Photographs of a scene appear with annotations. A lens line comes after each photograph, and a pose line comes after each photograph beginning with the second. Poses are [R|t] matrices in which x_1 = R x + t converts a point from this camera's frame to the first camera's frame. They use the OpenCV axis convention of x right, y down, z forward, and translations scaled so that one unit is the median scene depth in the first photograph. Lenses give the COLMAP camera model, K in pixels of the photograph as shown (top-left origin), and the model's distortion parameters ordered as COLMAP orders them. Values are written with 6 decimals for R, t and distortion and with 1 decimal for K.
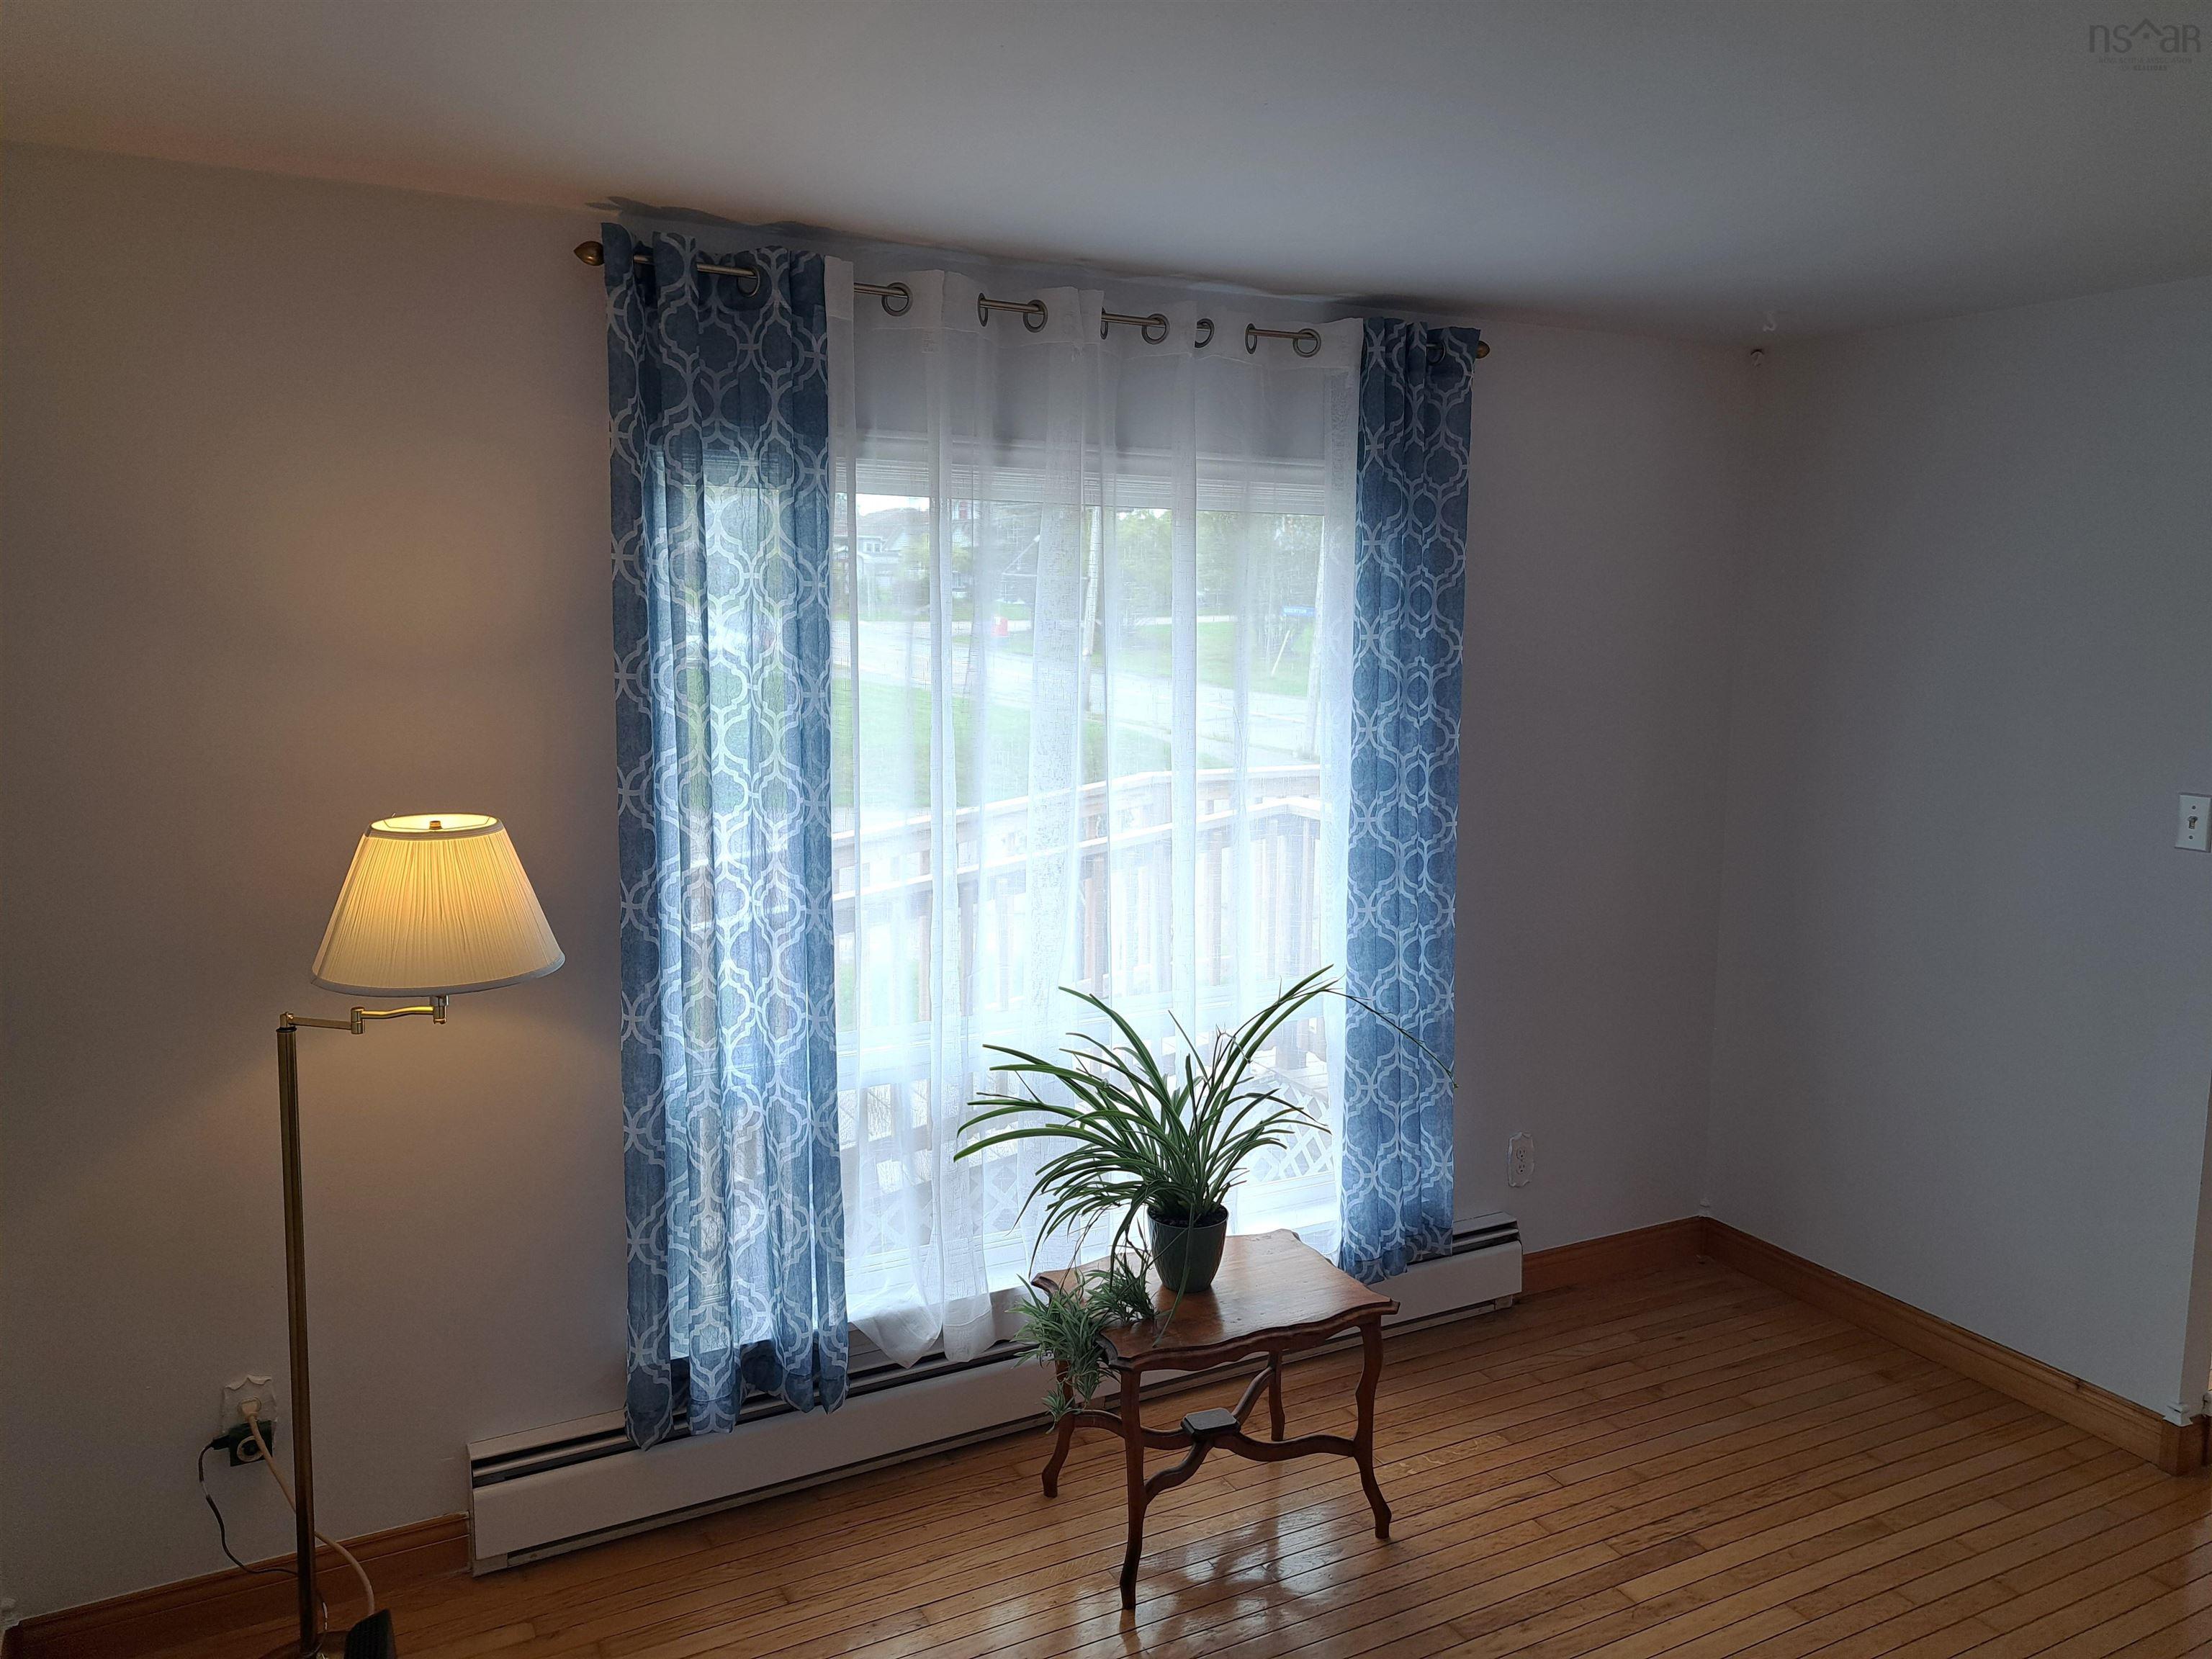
lens RADIAL K [[1575.7, 0, 1106.0], [0, 1575.7, 829.5], [0, 0, 1]] dist [0.085513, -0.073717]
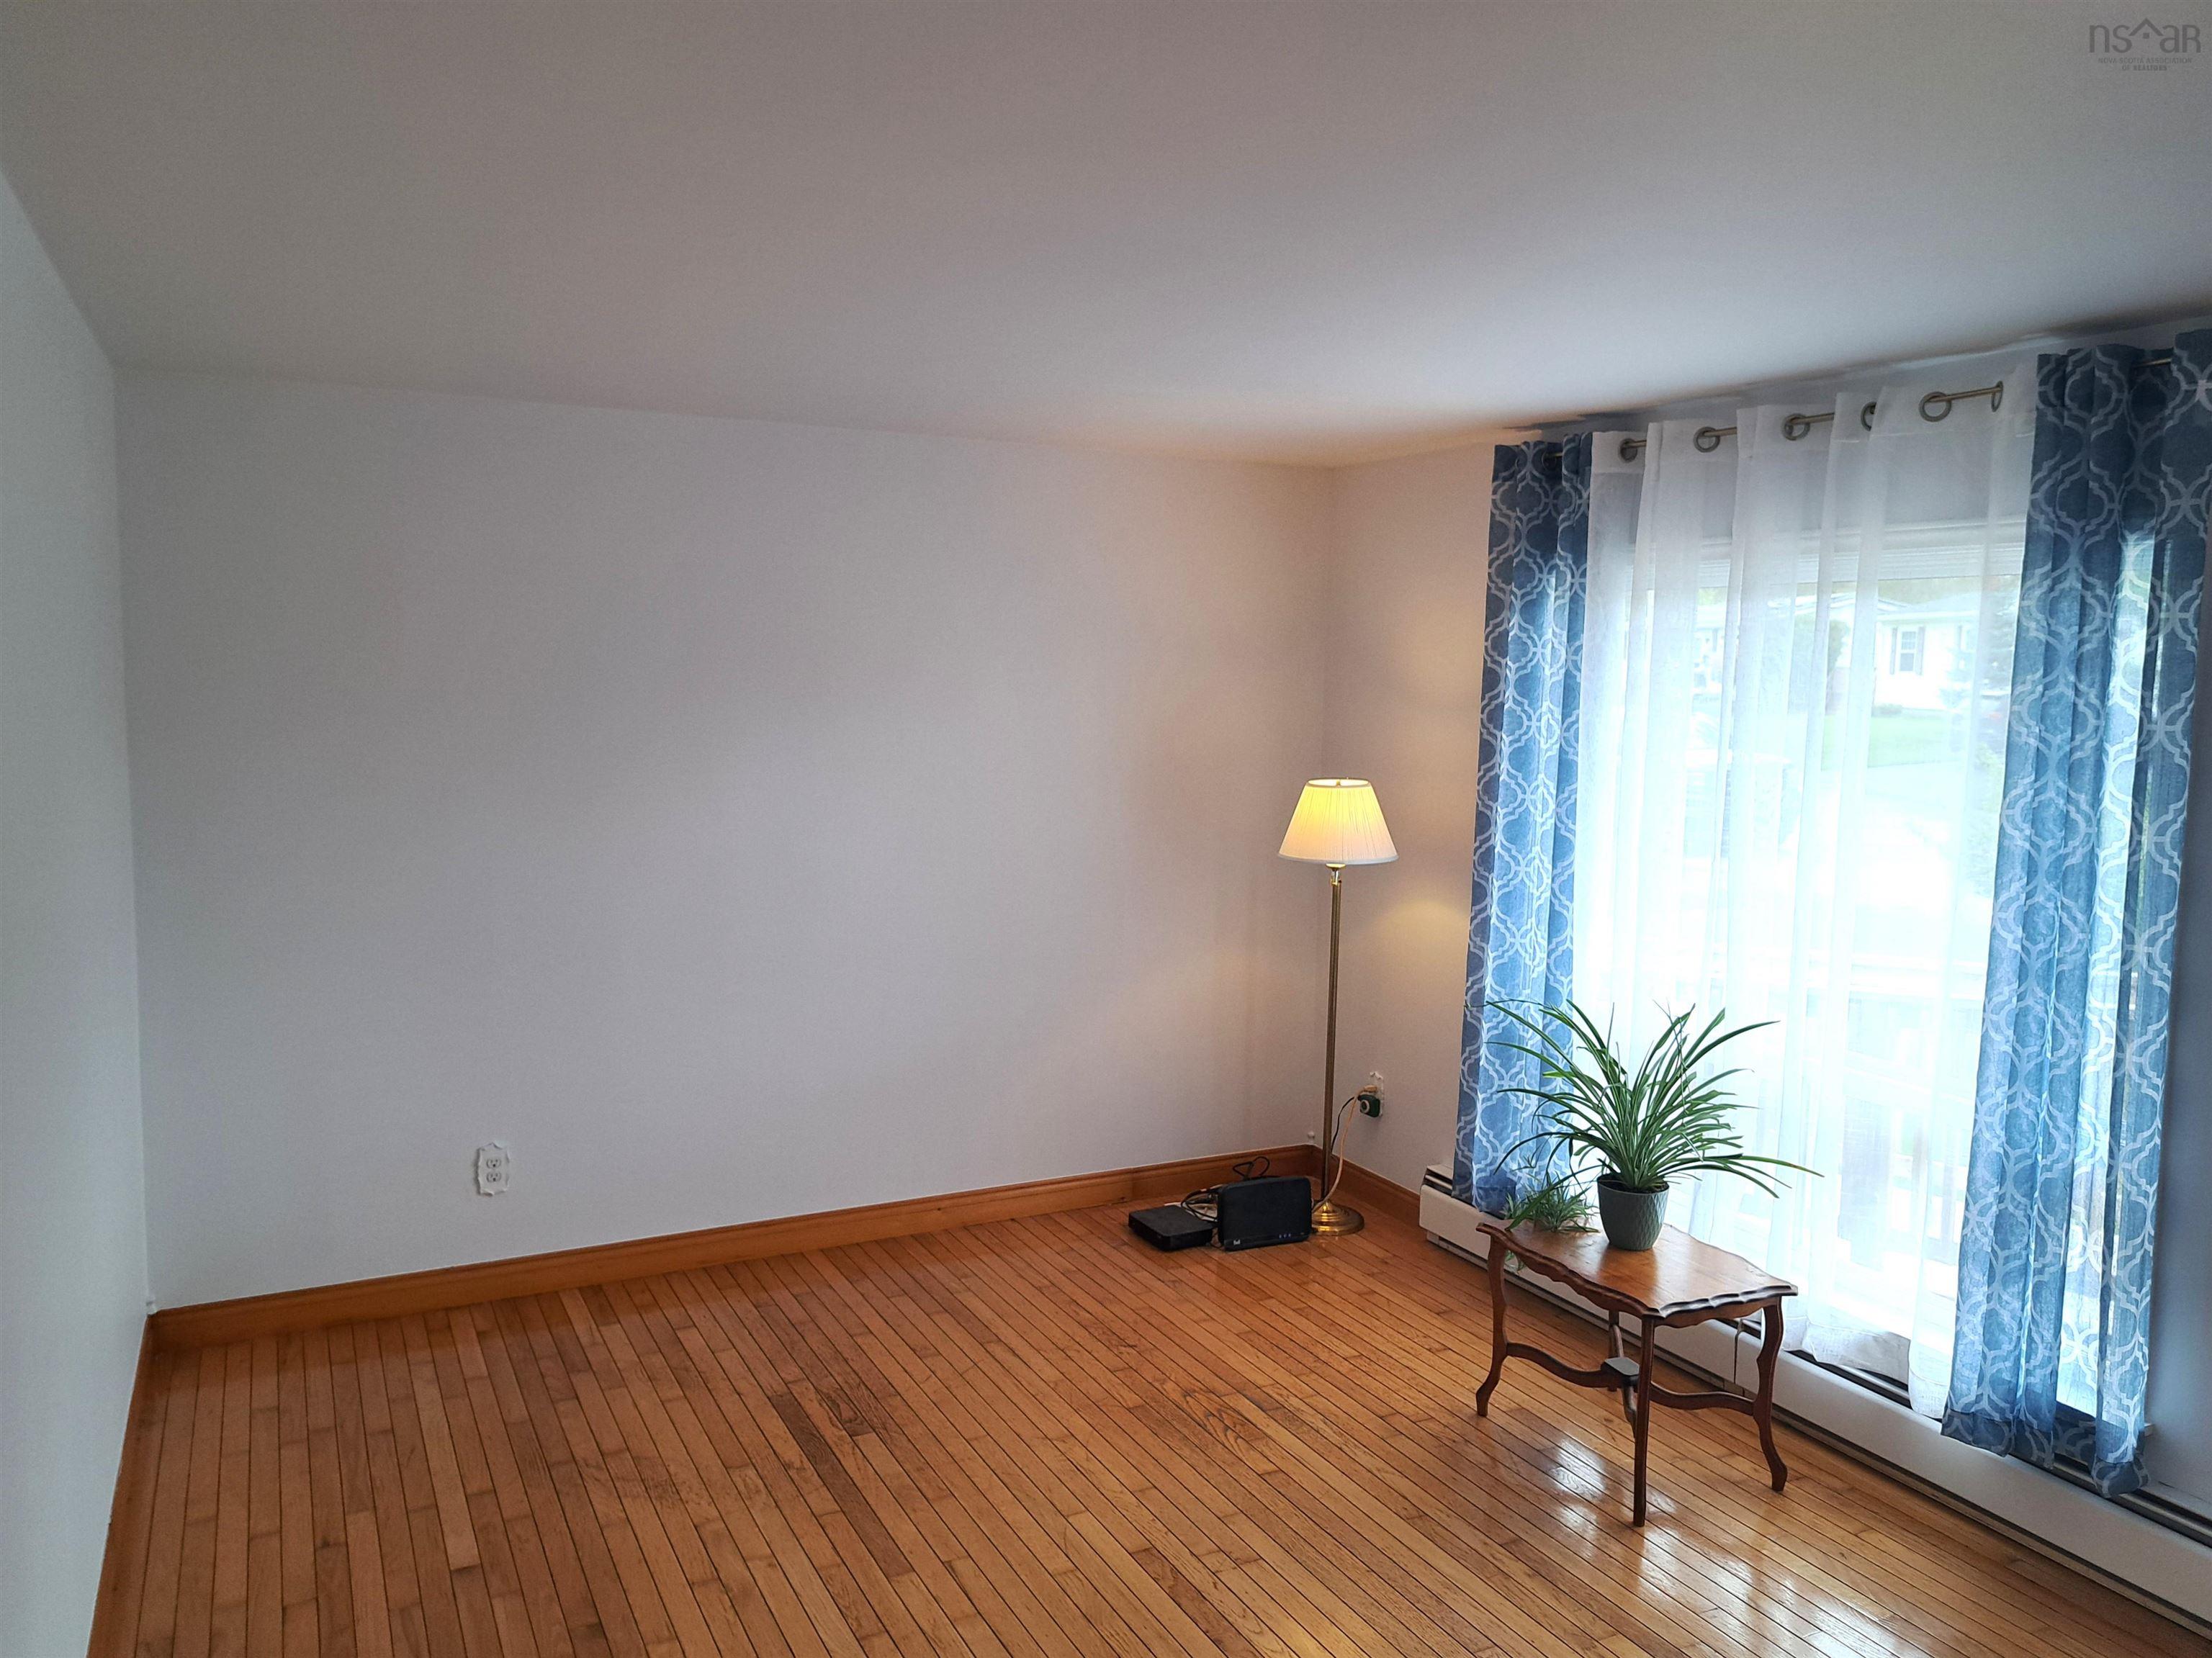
lens RADIAL K [[1575.6, 0, 1106.0], [0, 1575.6, 829.0], [0, 0, 1]] dist [0.085513, -0.073717]
pose [[-0.007111, 0.102003, -0.994759, 1.061063], [-0.150990, 0.983269, 0.101904, -0.071885], [0.988510, 0.150923, 0.008409, 0.497760]]
